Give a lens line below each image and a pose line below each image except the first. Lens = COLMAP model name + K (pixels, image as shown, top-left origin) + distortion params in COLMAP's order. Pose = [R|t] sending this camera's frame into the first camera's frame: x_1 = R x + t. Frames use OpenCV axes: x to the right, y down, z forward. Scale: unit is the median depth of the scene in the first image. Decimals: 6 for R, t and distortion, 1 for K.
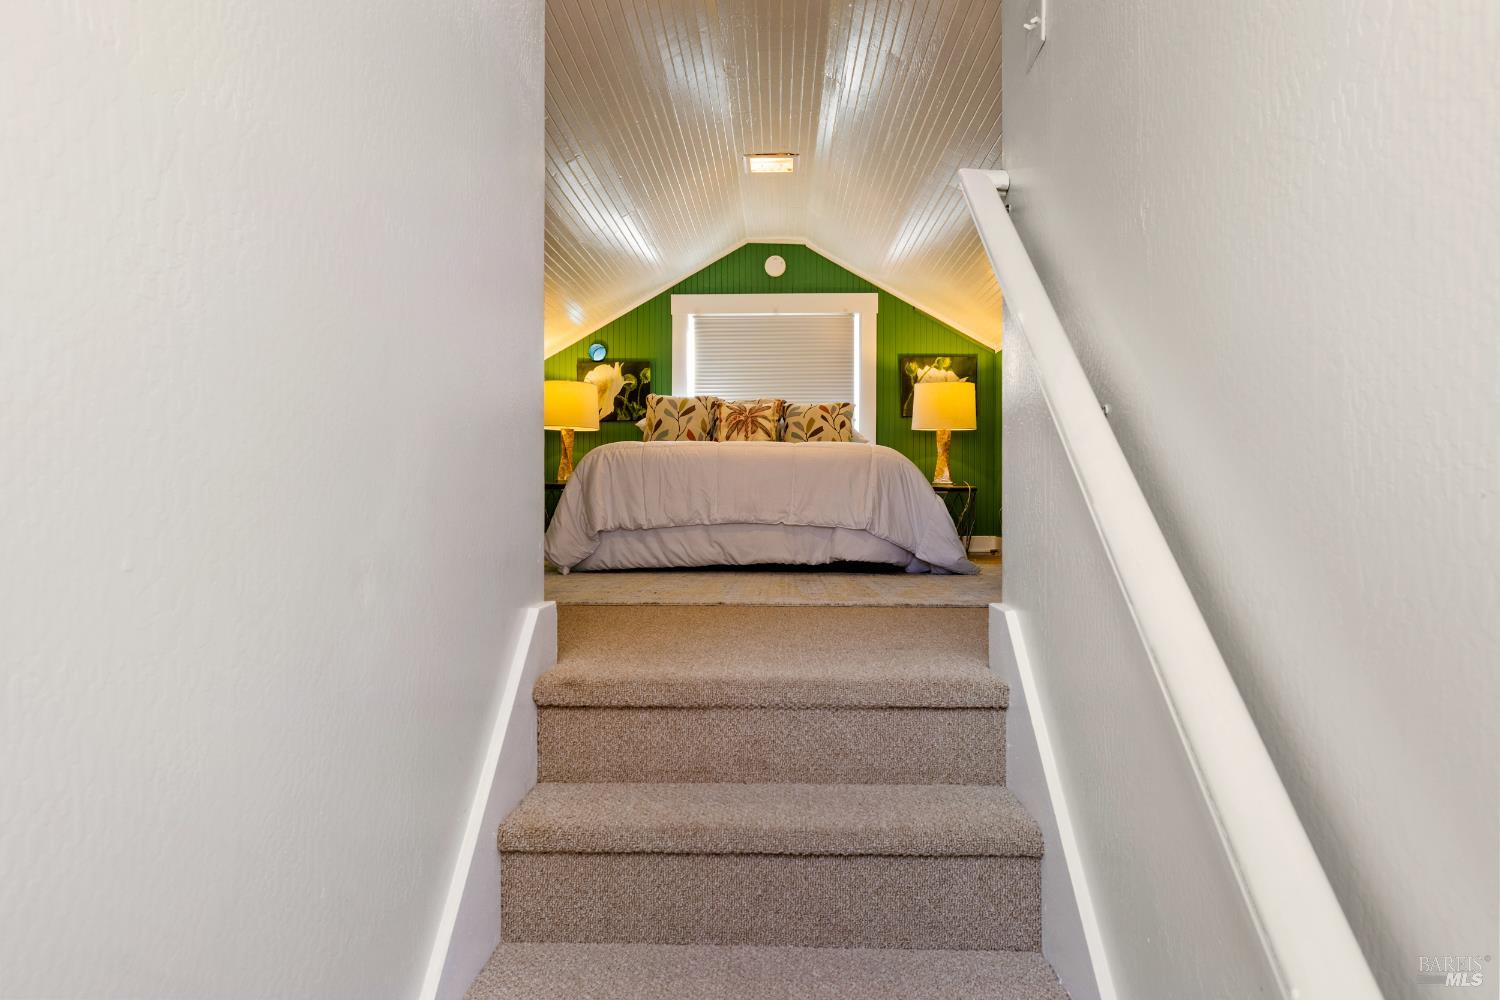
lens RADIAL K [[965.5, 0, 742.6], [0, 965.5, 496.5], [0, 0, 1]] dist [-0.002801, -0.000211]
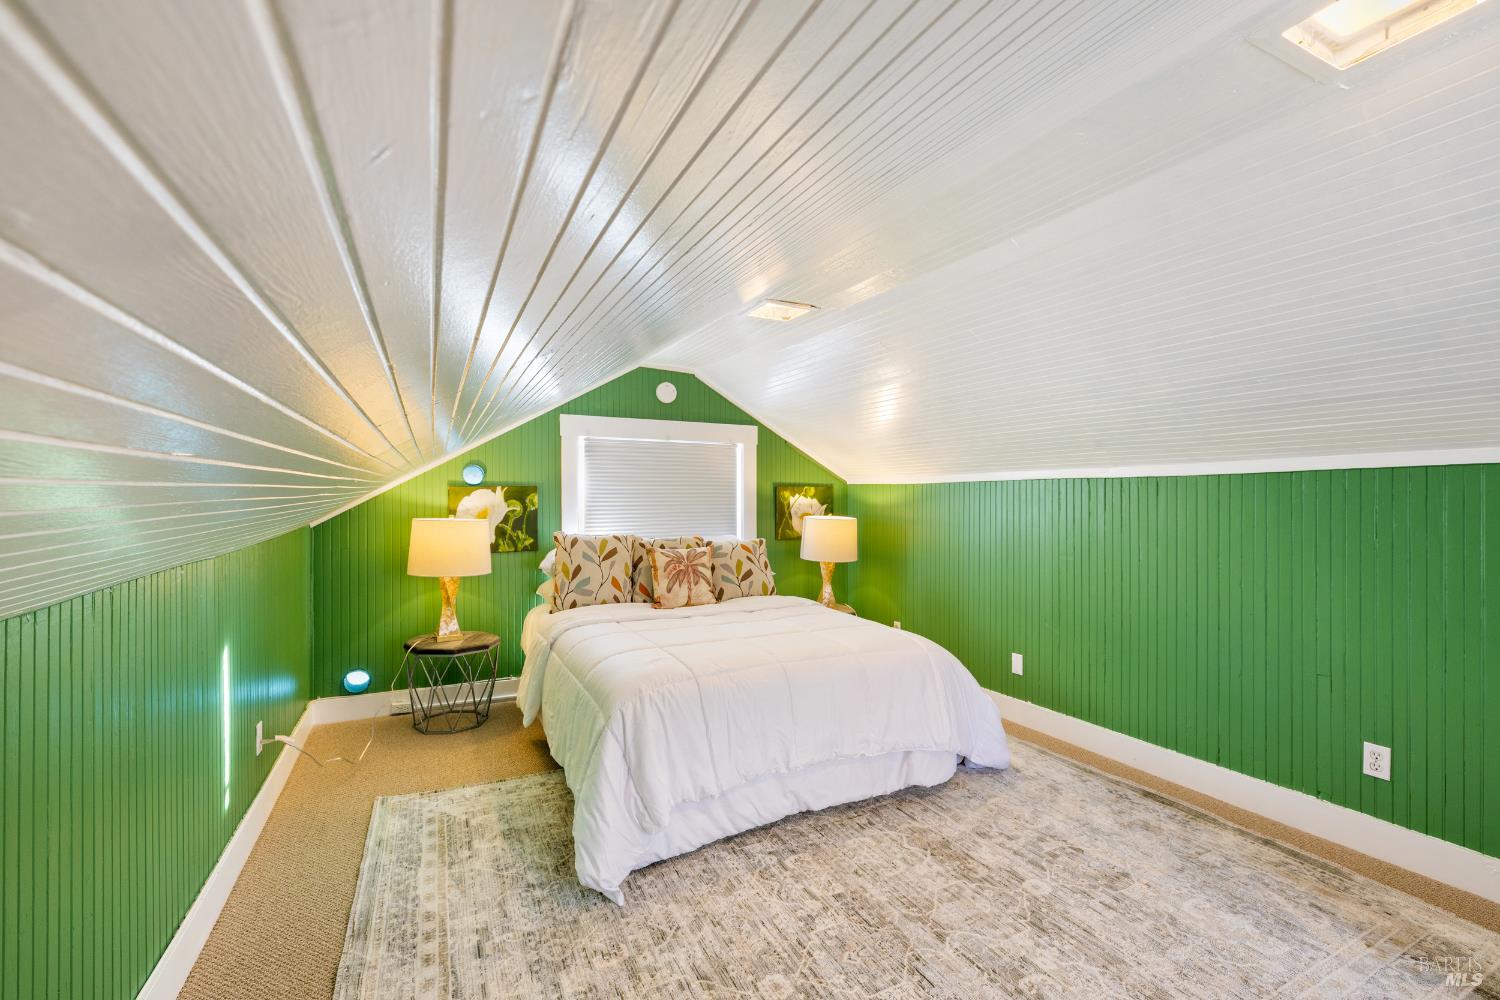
lens RADIAL K [[632.6, 0, 750.4], [0, 632.6, 500.5], [0, 0, 1]] dist [-0.000933, 0.000269]
pose [[0.877540, -0.000352, 0.479504, -0.208061], [-0.004980, 0.999939, 0.009849, -0.134231], [-0.479478, -0.011030, 0.877484, 0.379588]]
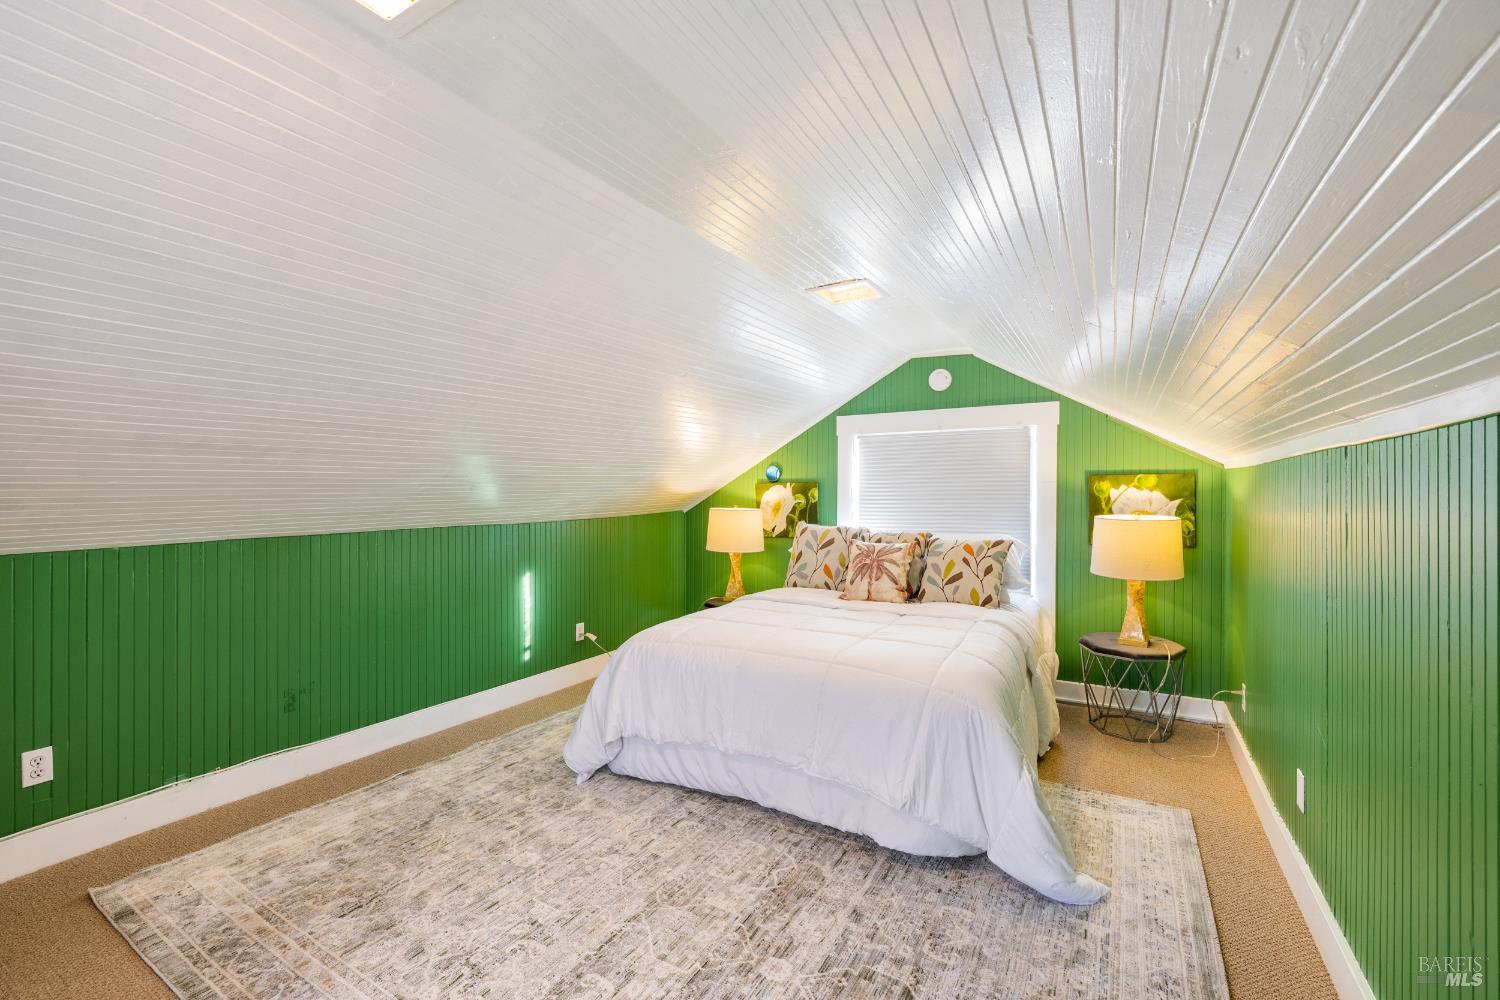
lens RADIAL K [[632.6, 0, 739.9], [0, 632.6, 501.4], [0, 0, 1]] dist [-0.000933, 0.000269]
pose [[0.877322, 0.003253, -0.479891, 0.161756], [0.007363, 0.999768, 0.020237, -0.134179], [0.479846, -0.021288, 0.877094, 0.358605]]
